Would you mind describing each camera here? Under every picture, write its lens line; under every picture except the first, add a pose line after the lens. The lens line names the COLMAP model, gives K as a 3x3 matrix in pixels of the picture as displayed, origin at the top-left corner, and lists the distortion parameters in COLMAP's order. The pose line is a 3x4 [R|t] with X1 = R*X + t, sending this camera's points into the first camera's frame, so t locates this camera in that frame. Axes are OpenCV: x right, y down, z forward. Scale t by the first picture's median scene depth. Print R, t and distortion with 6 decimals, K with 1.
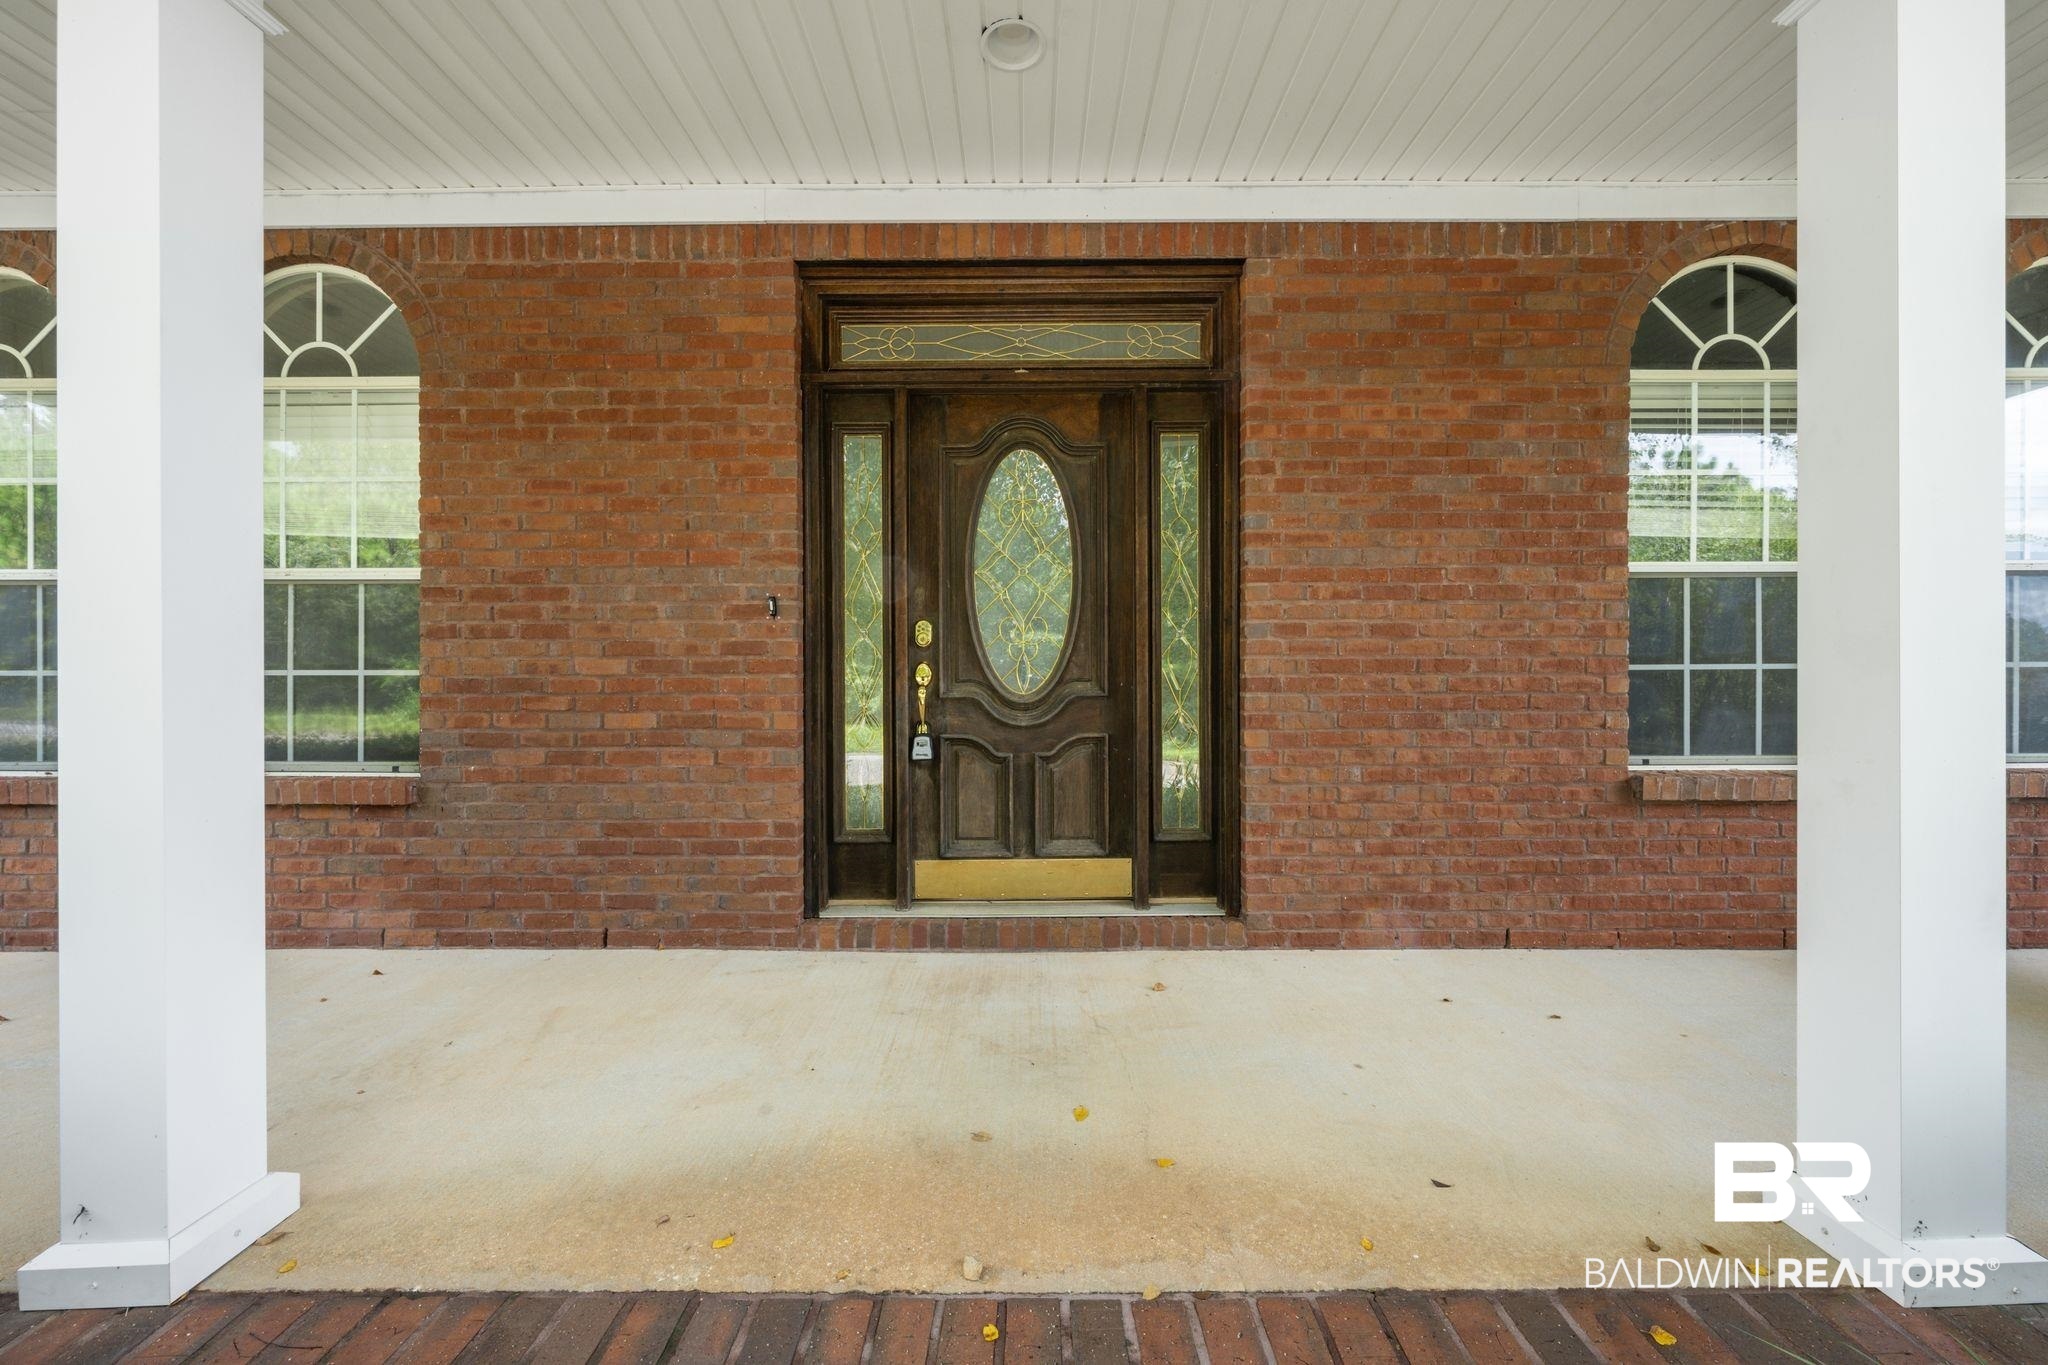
lens RADIAL K [[804.5, 0, 1025.6], [0, 804.5, 680.6], [0, 0, 1]] dist [-0.005448, -0.000300]
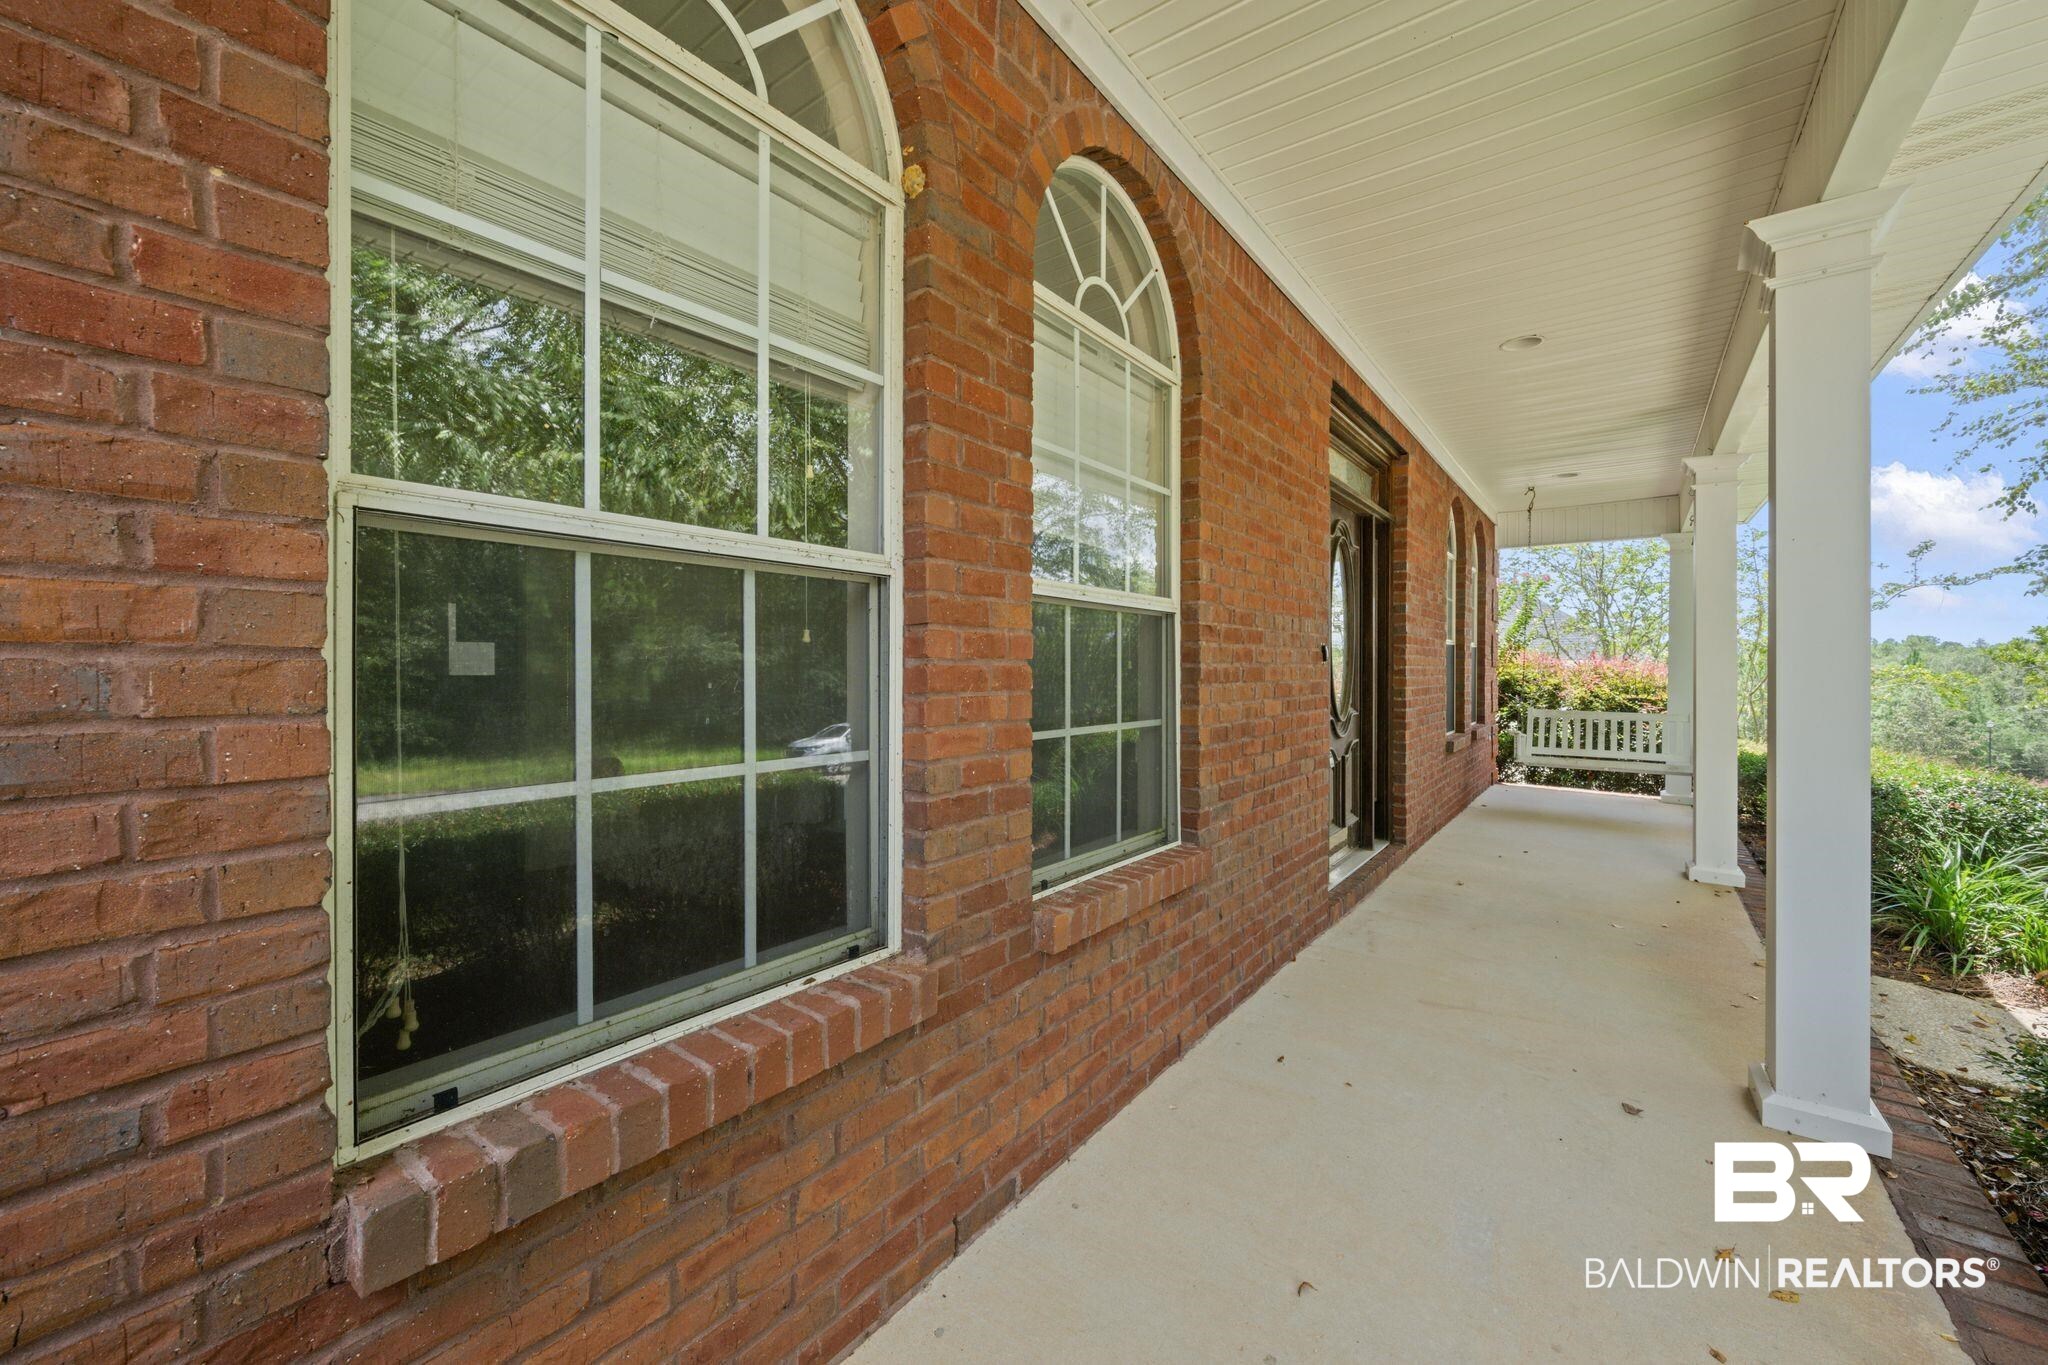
lens RADIAL K [[804.5, 0, 1025.6], [0, 804.5, 680.6], [0, 0, 1]] dist [-0.005448, -0.000300]
pose [[0.595761, -0.003417, 0.803154, -1.562685], [0.002867, 0.999994, 0.002128, -0.058423], [-0.803157, 0.001035, 0.595767, 0.634697]]
